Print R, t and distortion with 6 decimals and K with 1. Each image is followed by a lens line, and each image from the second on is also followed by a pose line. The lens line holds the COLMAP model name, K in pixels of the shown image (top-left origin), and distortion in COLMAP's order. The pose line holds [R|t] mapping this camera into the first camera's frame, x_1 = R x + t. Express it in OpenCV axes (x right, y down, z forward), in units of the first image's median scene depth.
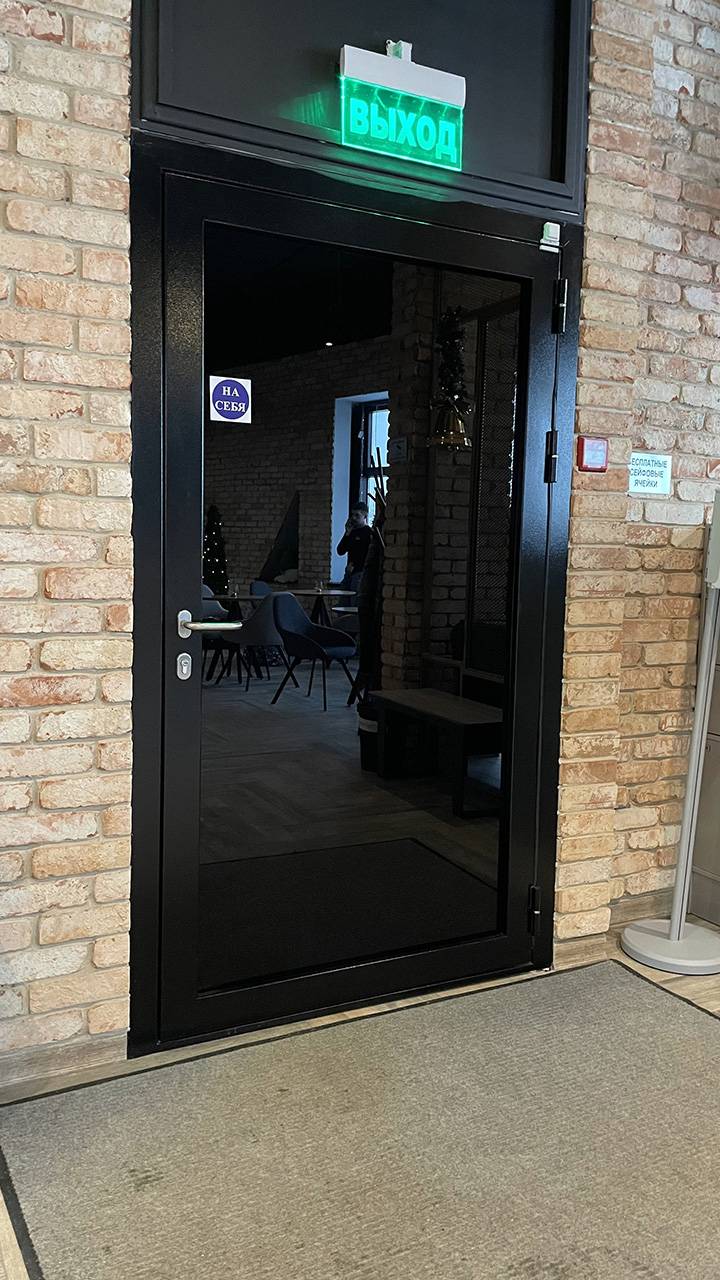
lens RADIAL K [[967.0, 0, 358.0], [0, 967.0, 633.8], [0, 0, 1]] dist [0.085839, -0.116789]
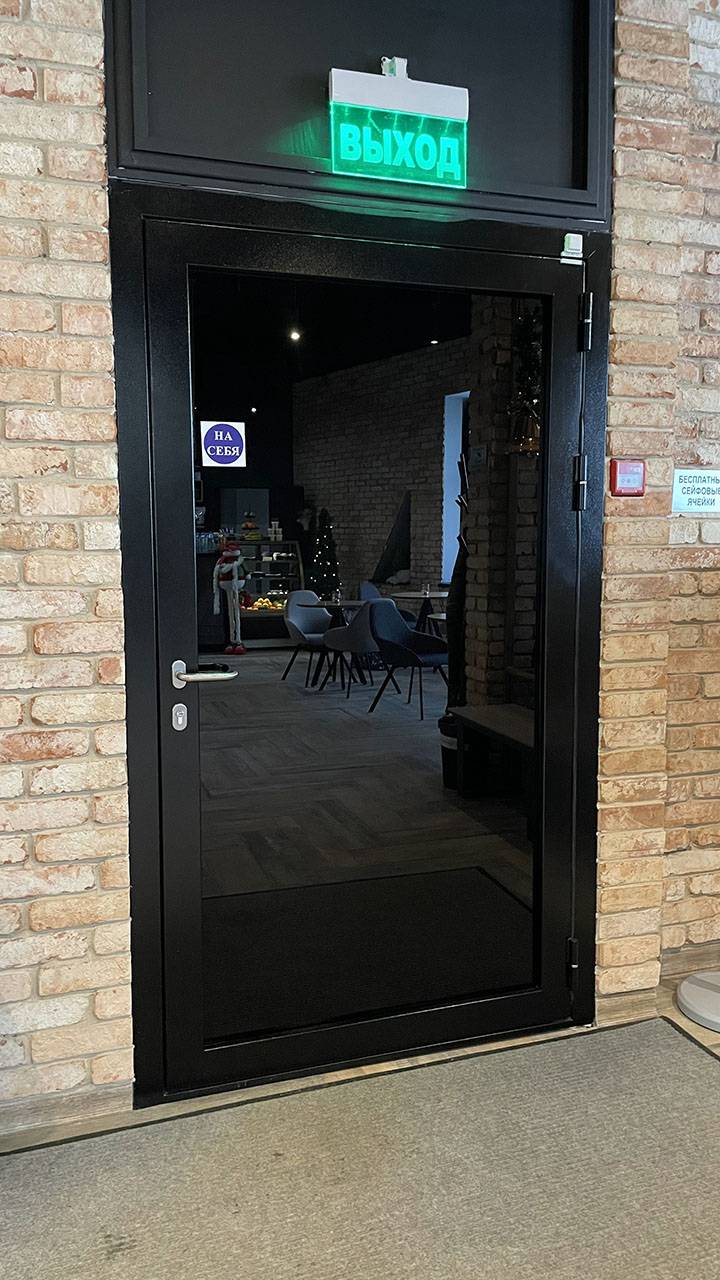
lens RADIAL K [[967.0, 0, 361.1], [0, 967.0, 635.0], [0, 0, 1]] dist [0.085839, -0.116789]
pose [[0.989846, -0.012281, -0.141616, 0.134139], [0.013970, 0.999843, 0.010933, -0.054132], [0.141459, -0.012800, 0.989861, 0.046505]]
